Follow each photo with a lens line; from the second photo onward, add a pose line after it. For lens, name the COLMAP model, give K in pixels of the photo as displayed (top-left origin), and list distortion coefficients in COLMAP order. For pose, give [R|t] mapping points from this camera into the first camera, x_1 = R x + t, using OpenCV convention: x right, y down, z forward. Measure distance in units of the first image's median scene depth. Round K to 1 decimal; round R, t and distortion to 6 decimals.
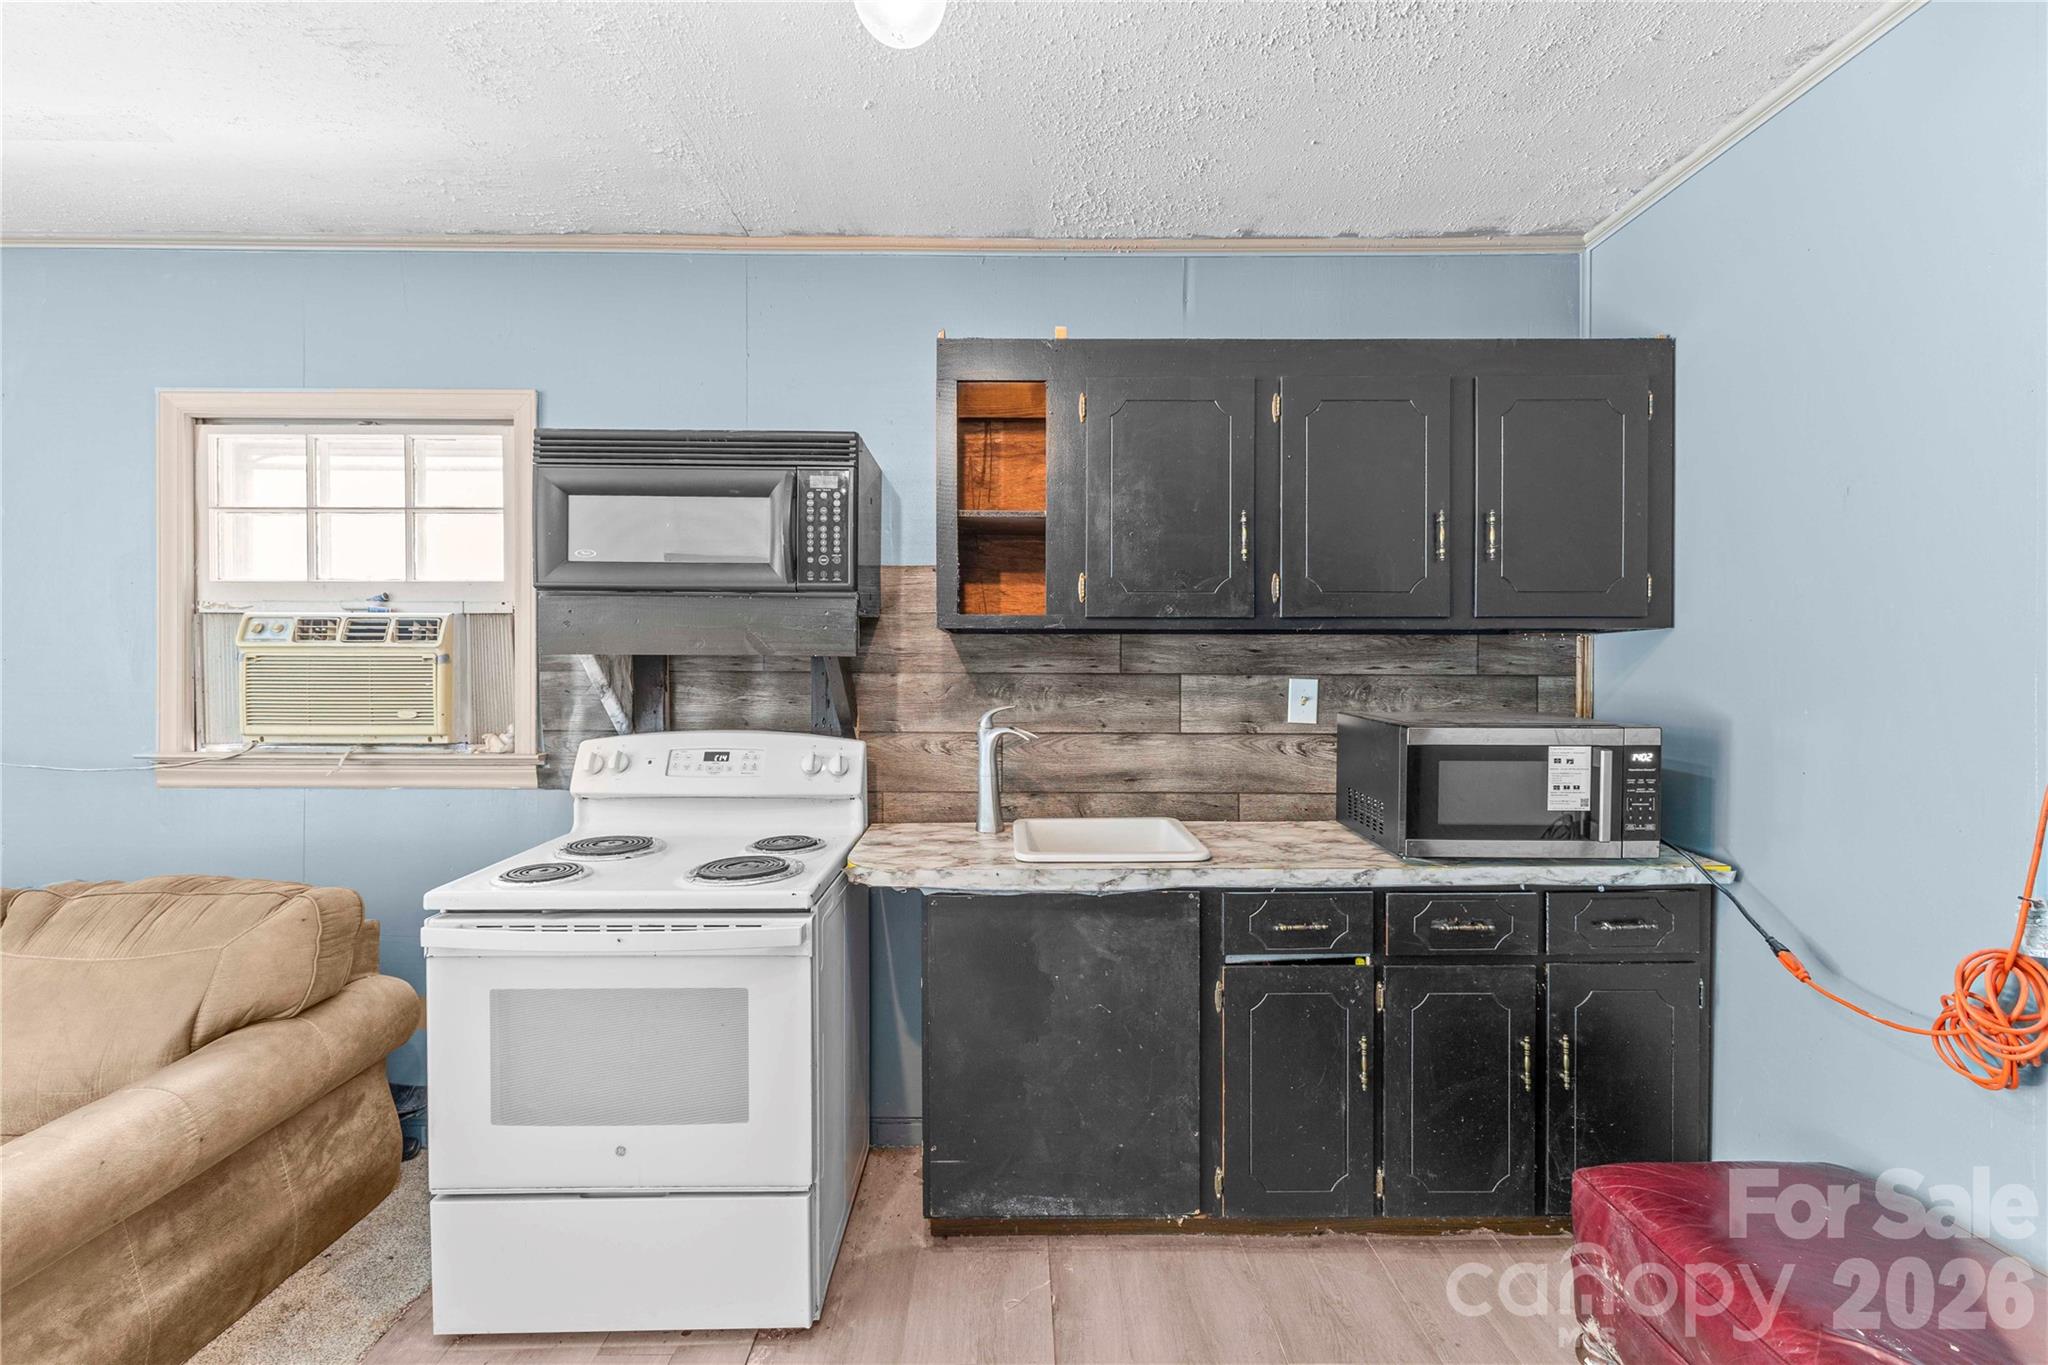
lens RADIAL K [[873.4, 0, 1027.3], [0, 873.4, 681.7], [0, 0, 1]] dist [0.008983, -0.001086]
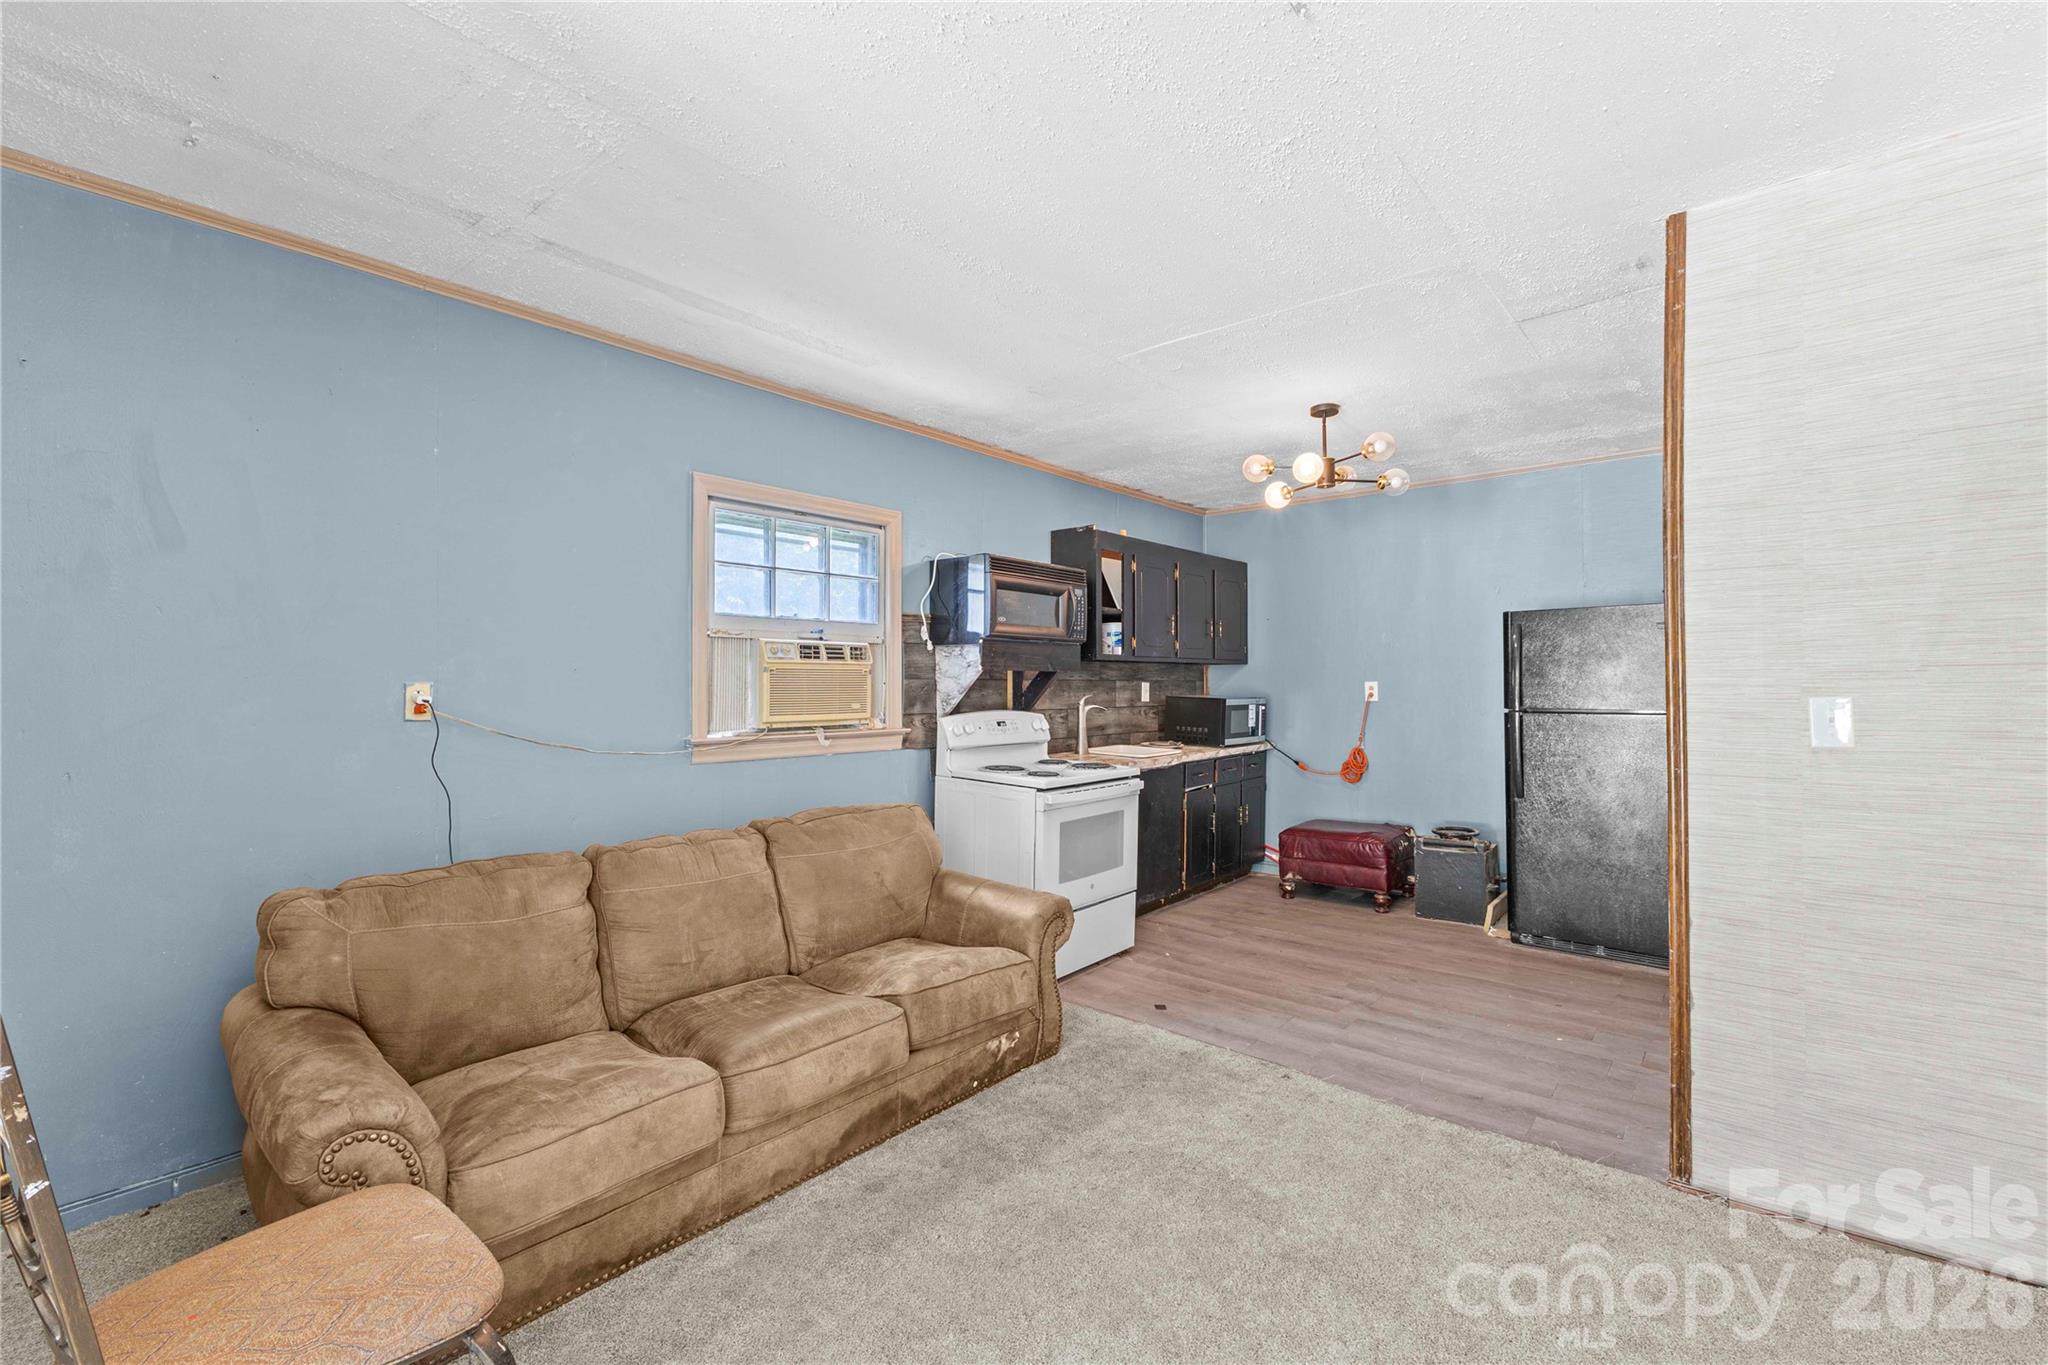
lens RADIAL K [[873.4, 0, 1023.4], [0, 873.4, 681.6], [0, 0, 1]] dist [0.008983, -0.001086]
pose [[0.652757, -0.001961, 0.757565, -1.777417], [0.006372, 0.999975, -0.002902, -0.000600], [-0.757541, 0.006722, 0.652753, -0.287436]]
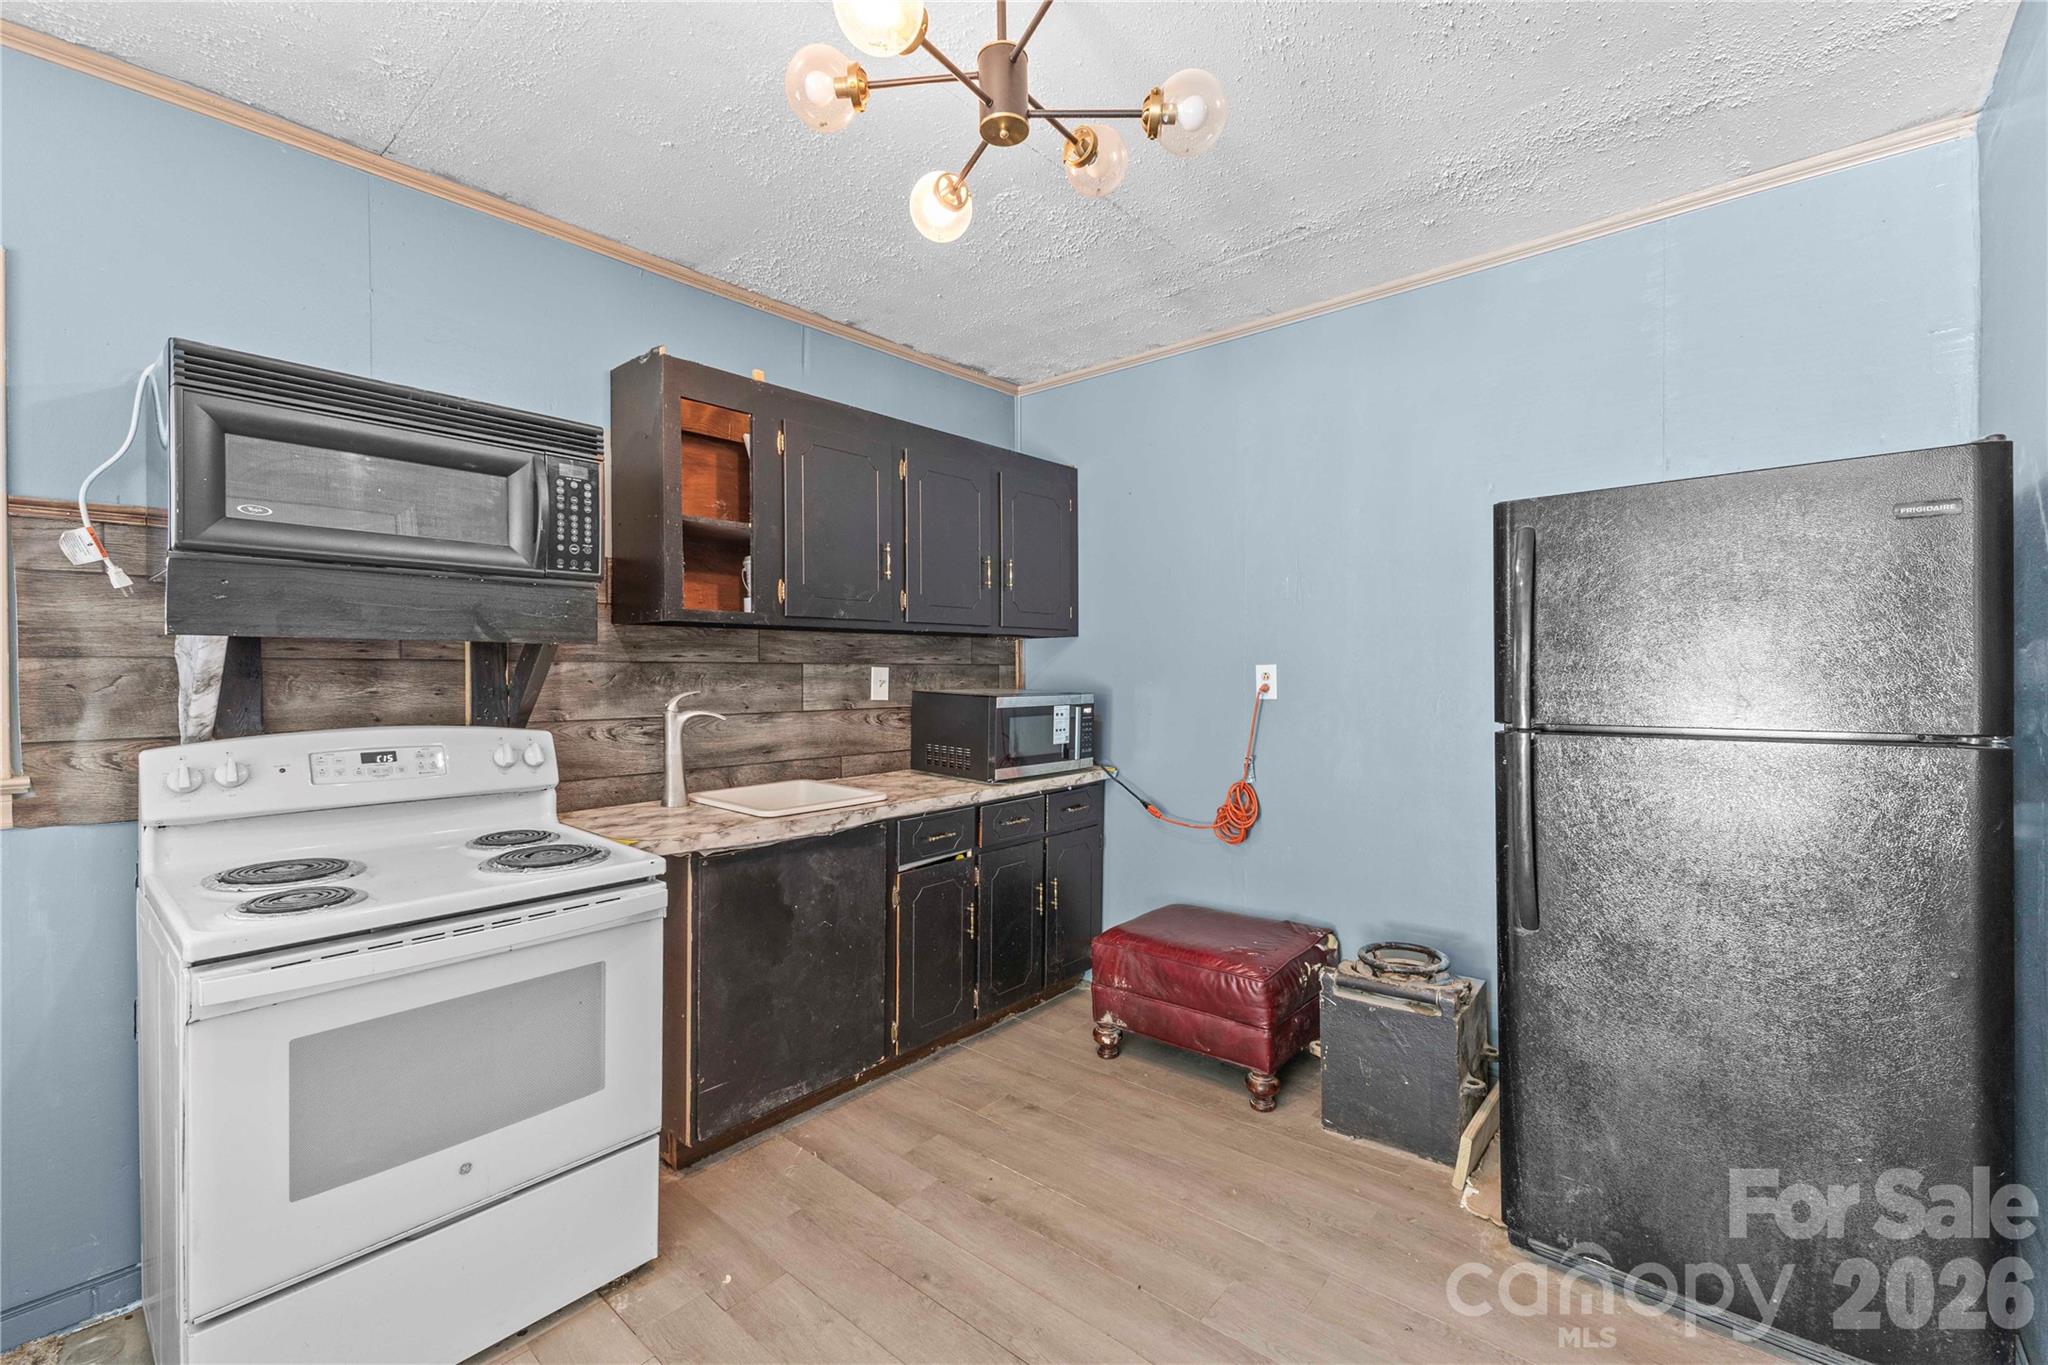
lens RADIAL K [[873.4, 0, 1023.7], [0, 873.4, 682.1], [0, 0, 1]] dist [0.008983, -0.001086]
pose [[0.661414, -0.014342, 0.749884, -0.583892], [0.008451, 0.999896, 0.011669, 0.006470], [-0.749973, -0.001381, 0.661467, -0.053620]]
